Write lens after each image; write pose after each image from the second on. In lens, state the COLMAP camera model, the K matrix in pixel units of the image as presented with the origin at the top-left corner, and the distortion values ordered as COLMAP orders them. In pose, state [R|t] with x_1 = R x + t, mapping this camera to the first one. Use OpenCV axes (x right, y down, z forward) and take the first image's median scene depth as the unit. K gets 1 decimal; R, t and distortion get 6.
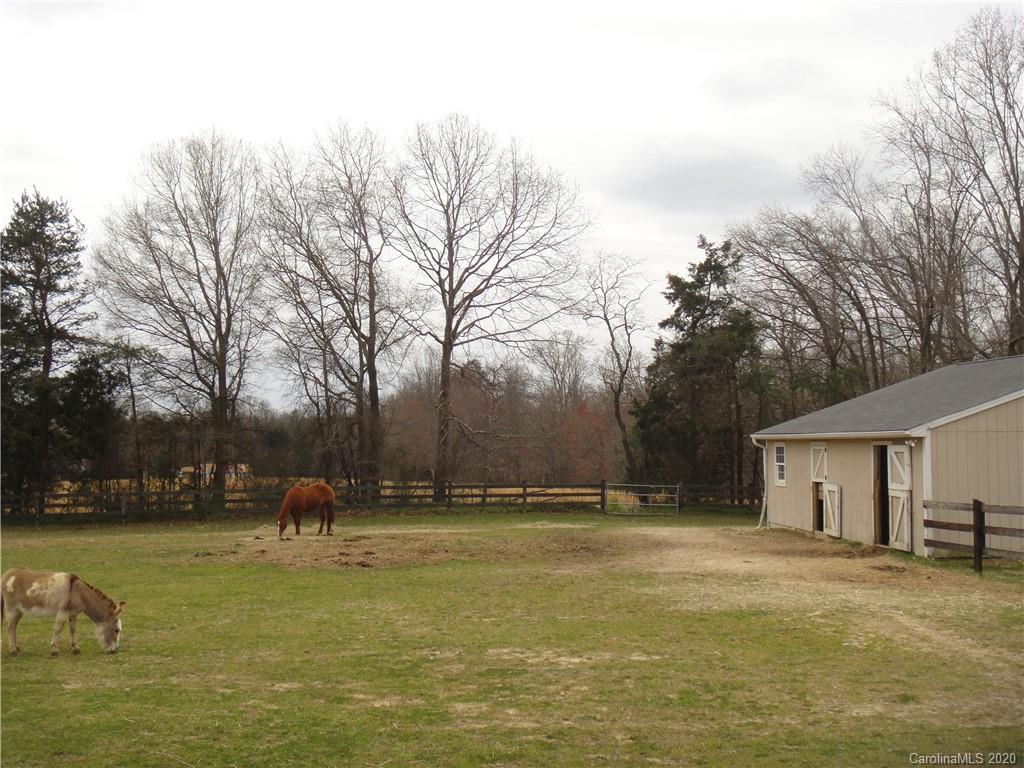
lens RADIAL K [[1224.1, 0, 511.0], [0, 1224.1, 378.7], [0, 0, 1]] dist [-0.001036, 0.000000]
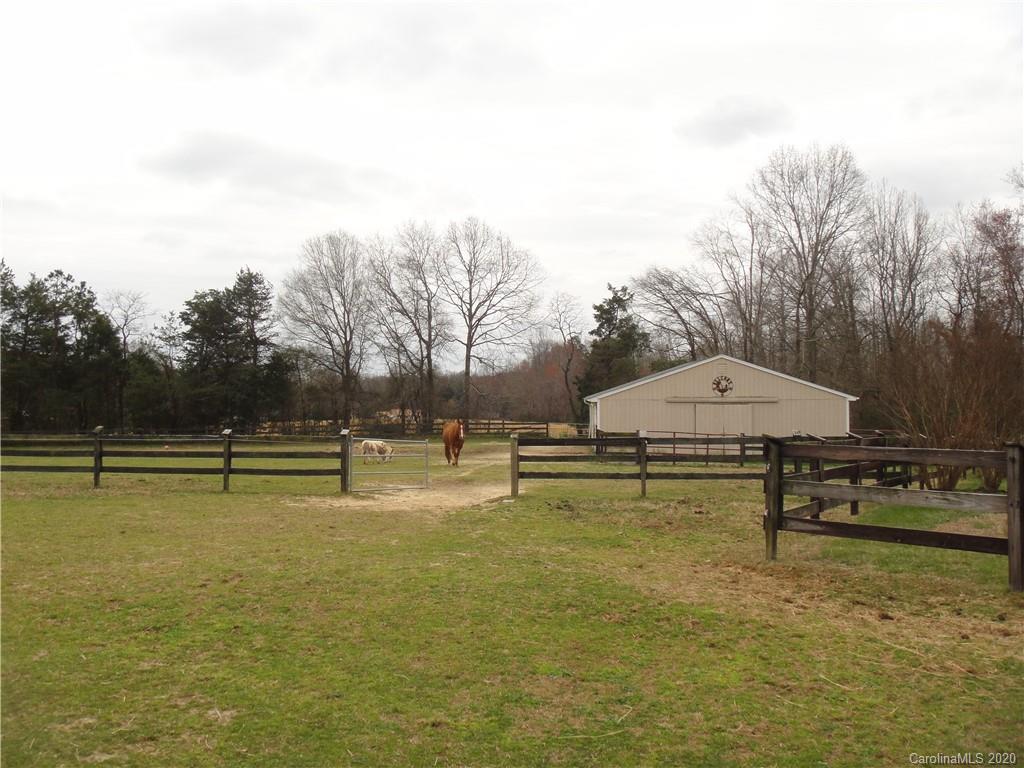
lens RADIAL K [[937.9, 0, 512.4], [0, 937.9, 394.2], [0, 0, 1]] dist [0.007347, 0.000000]
pose [[0.991815, -0.000500, -0.127686, 0.191441], [0.007335, 0.998564, 0.053062, -0.029860], [0.127476, -0.053564, 0.990394, -0.371673]]
